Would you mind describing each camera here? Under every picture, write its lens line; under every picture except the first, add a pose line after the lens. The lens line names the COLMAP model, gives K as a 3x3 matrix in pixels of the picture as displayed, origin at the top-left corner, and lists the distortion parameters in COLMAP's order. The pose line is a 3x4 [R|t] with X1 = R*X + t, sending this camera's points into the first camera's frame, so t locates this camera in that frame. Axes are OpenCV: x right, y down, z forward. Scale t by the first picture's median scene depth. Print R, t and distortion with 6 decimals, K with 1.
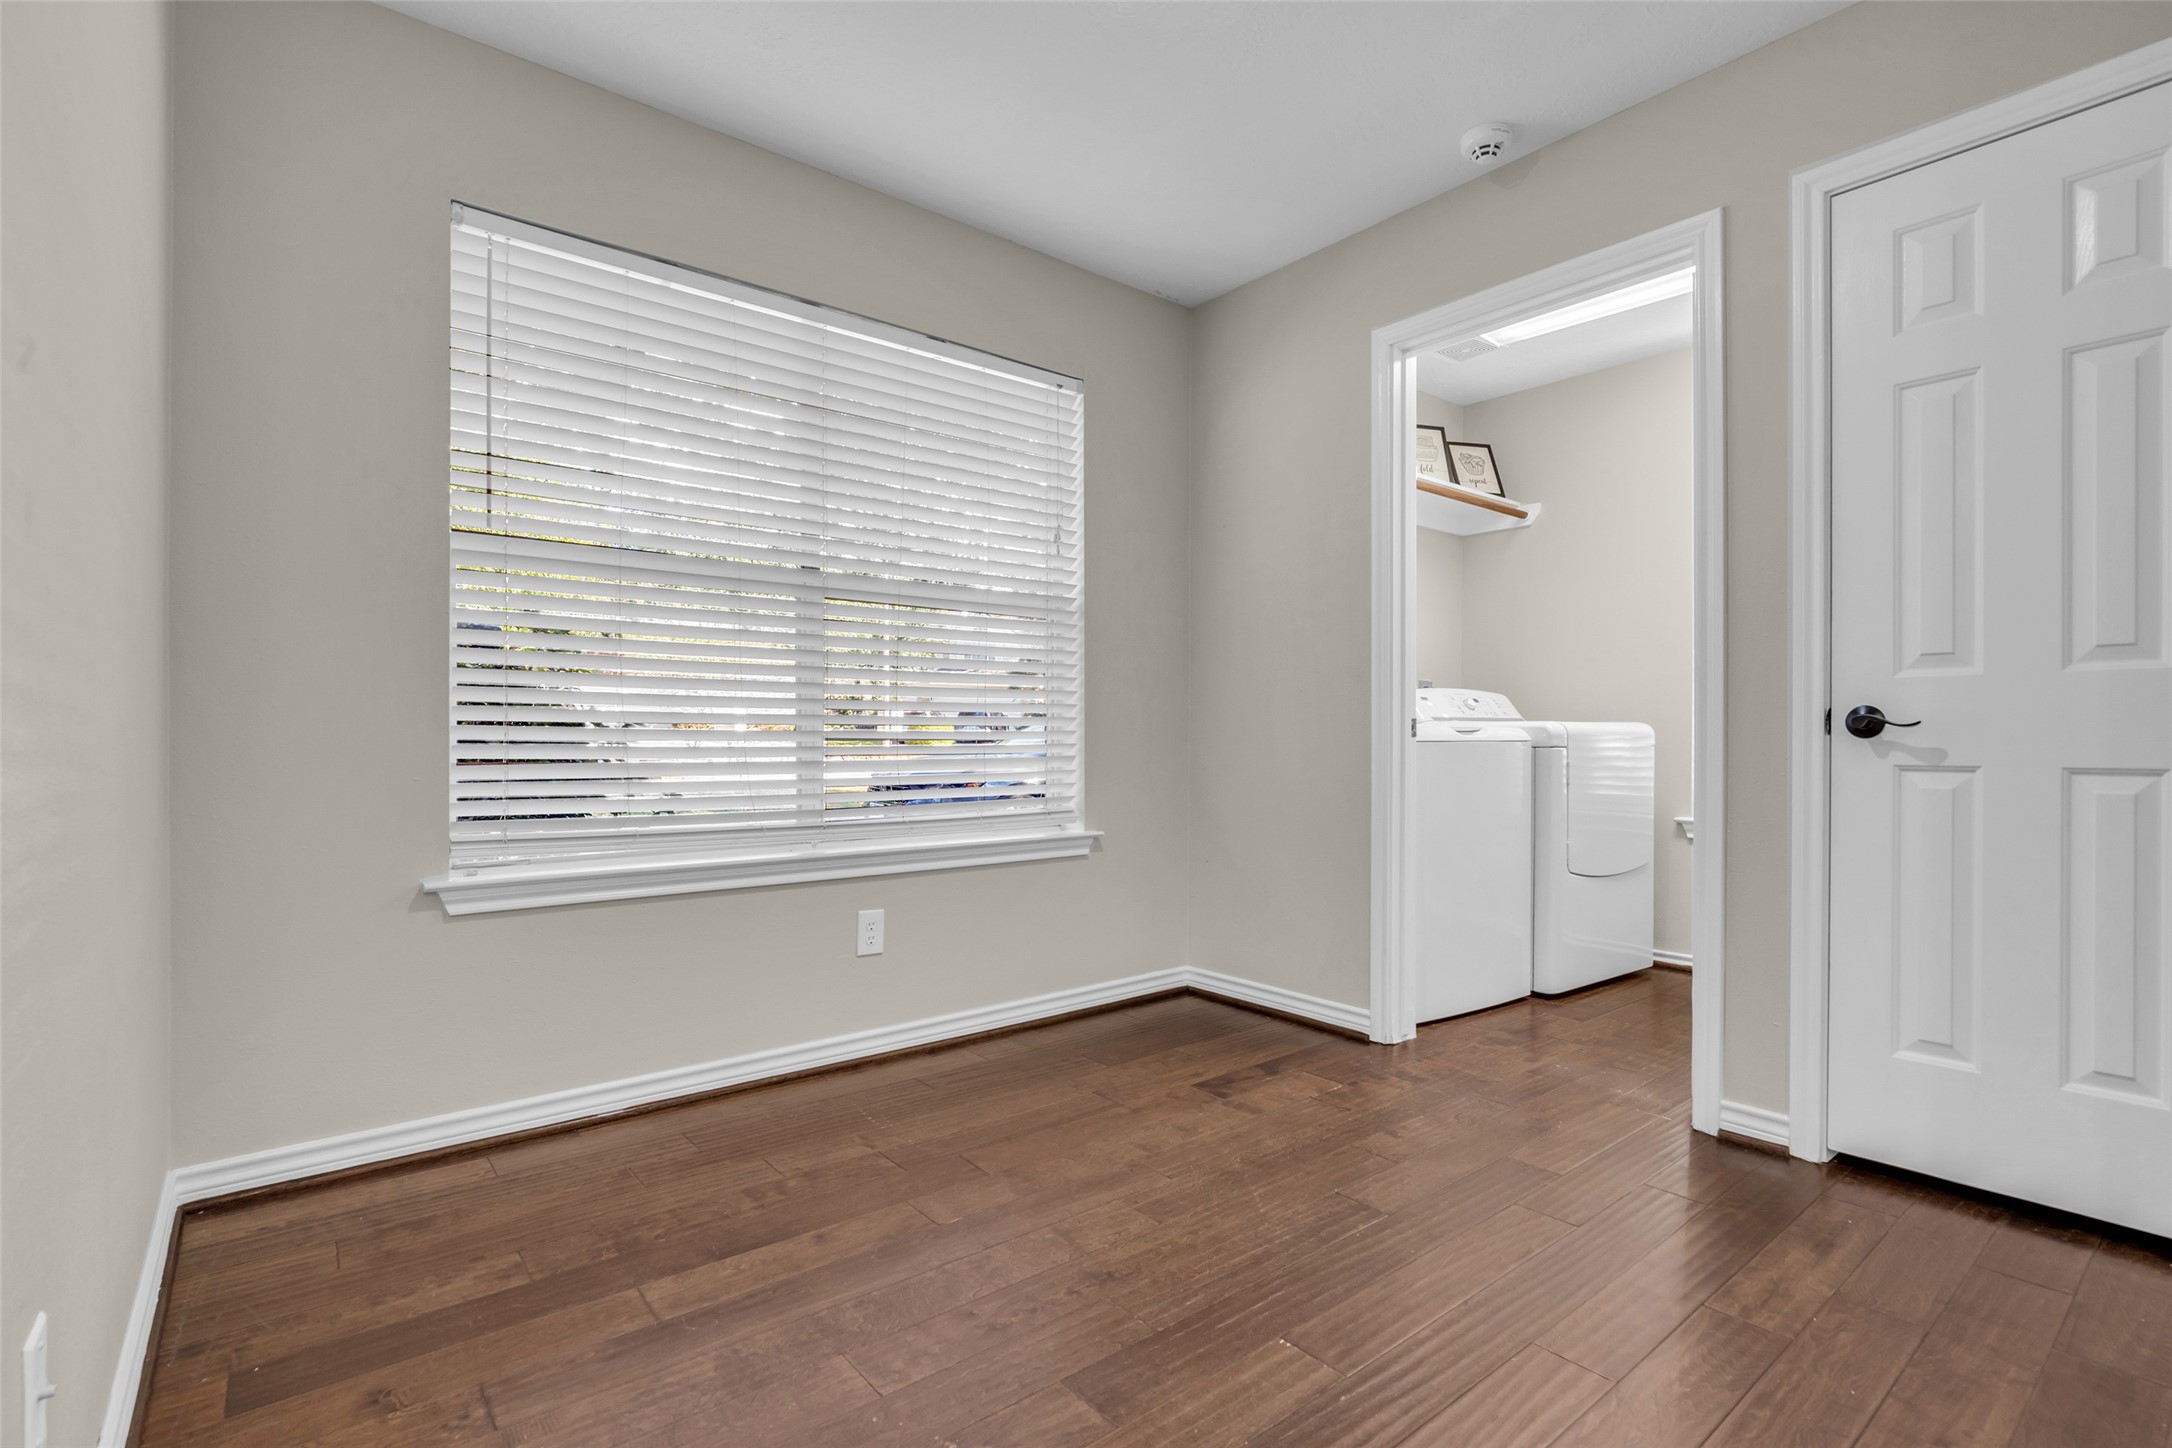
lens RADIAL K [[998.2, 0, 1086.0], [0, 998.2, 724.0], [0, 0, 1]] dist [-0.011898, 0.000414]
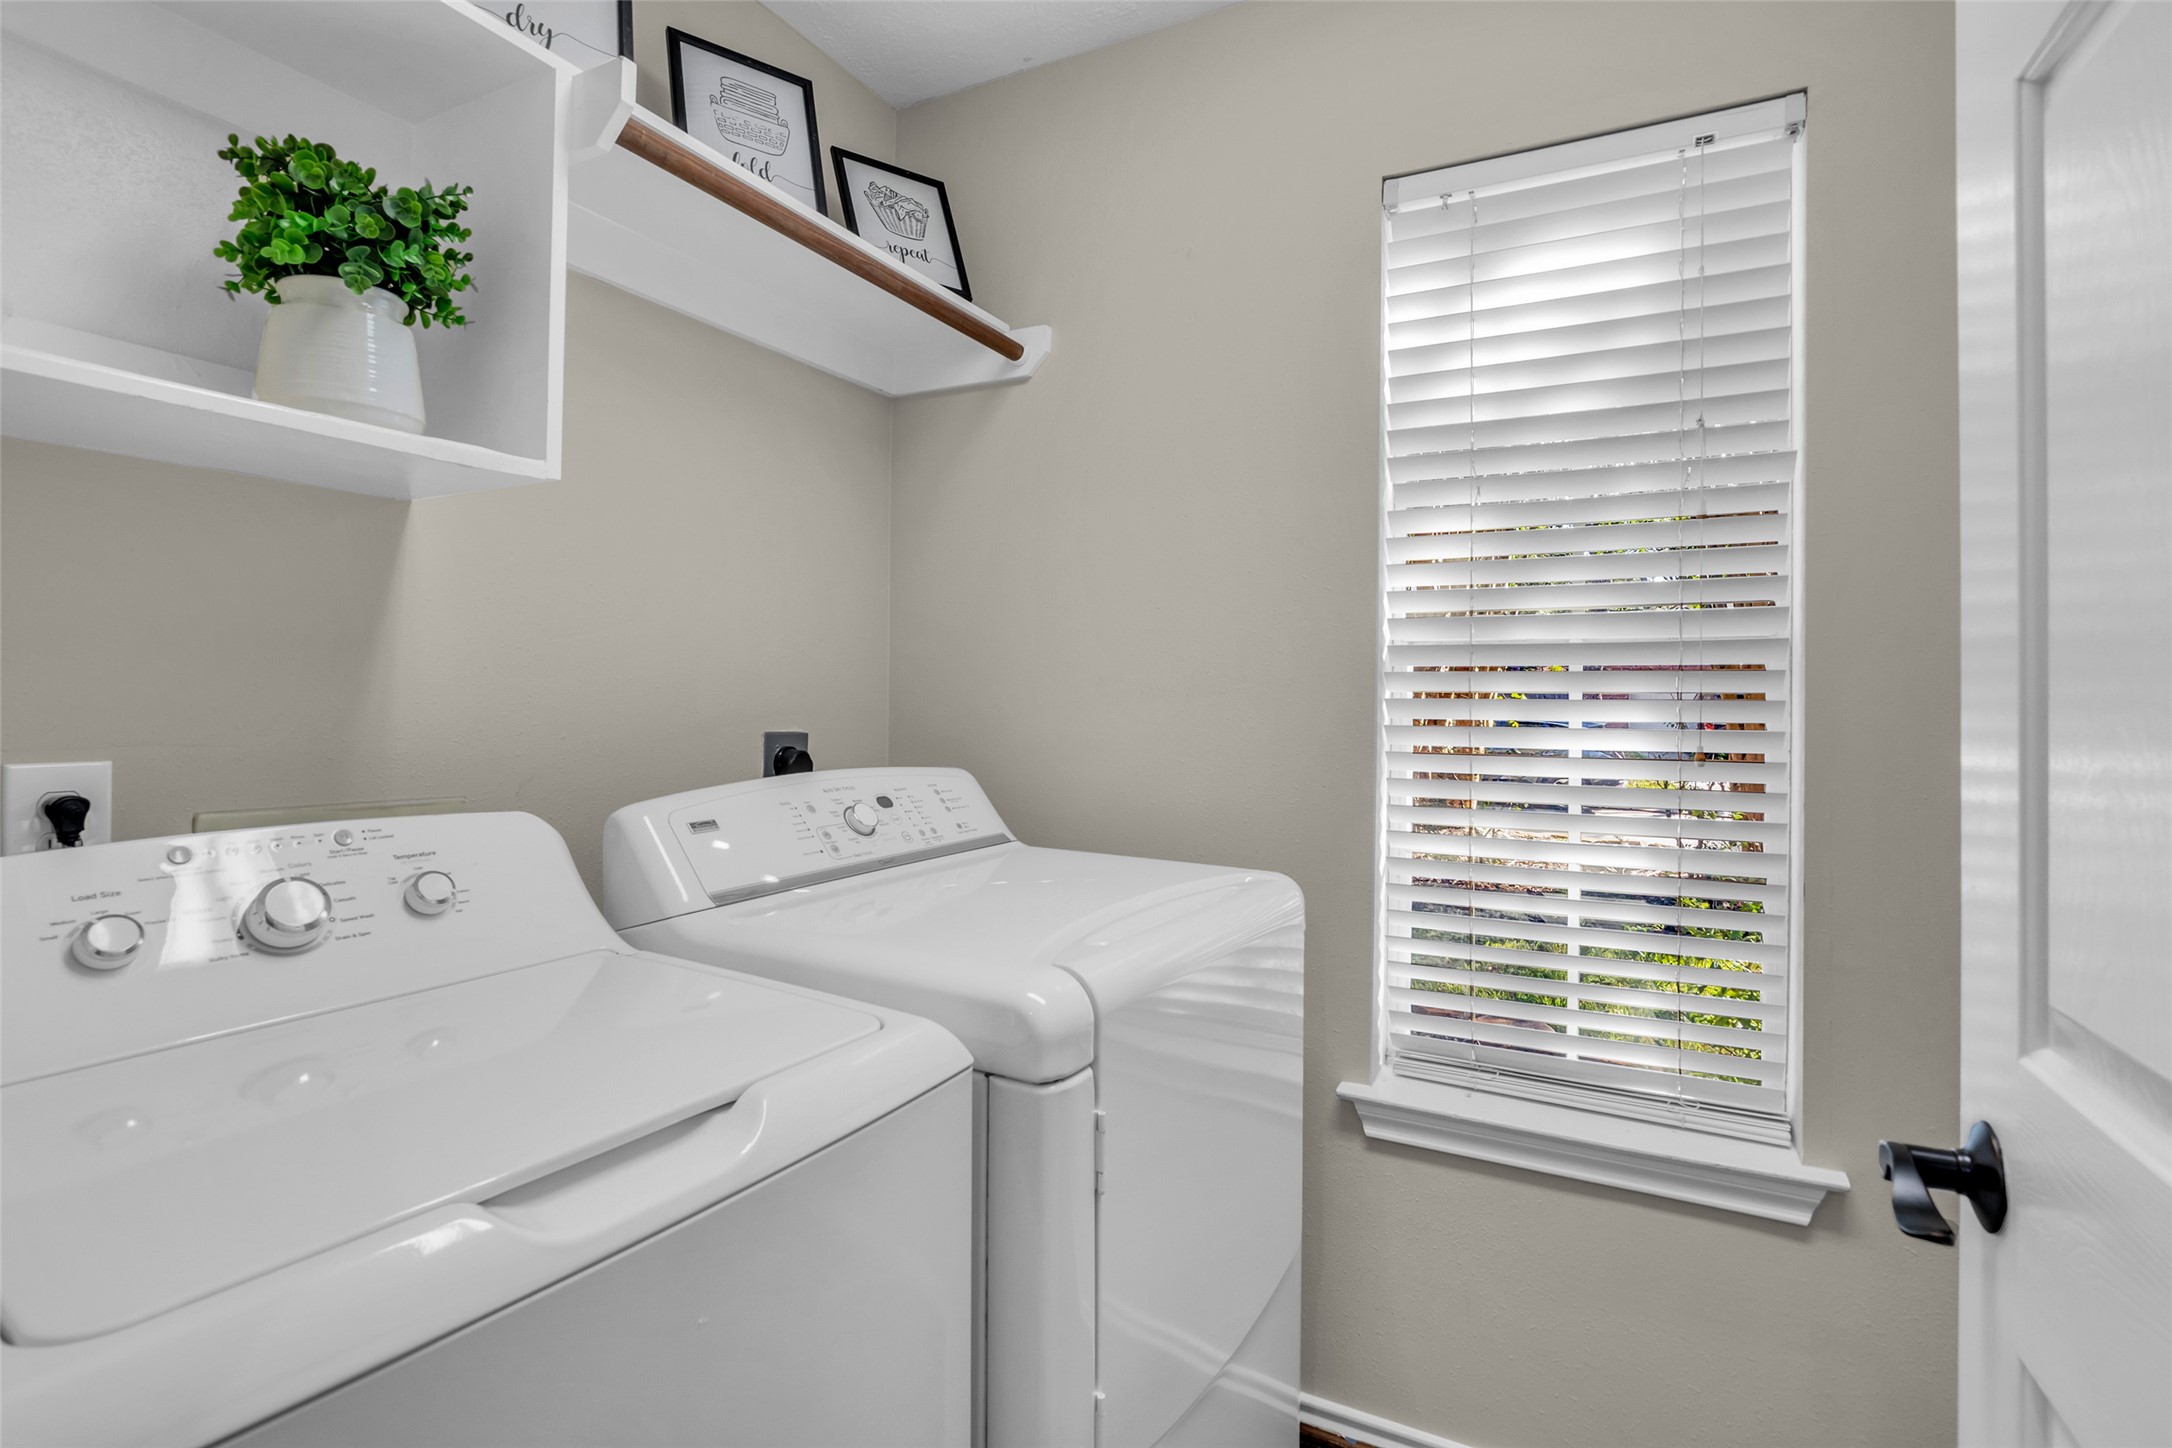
lens RADIAL K [[998.2, 0, 1086.0], [0, 998.2, 724.0], [0, 0, 1]] dist [-0.011898, 0.000414]
pose [[0.913578, -0.024419, 0.405929, 0.287017], [0.003697, 0.998653, 0.051755, -0.067877], [-0.406646, -0.045782, 0.912438, 0.580173]]
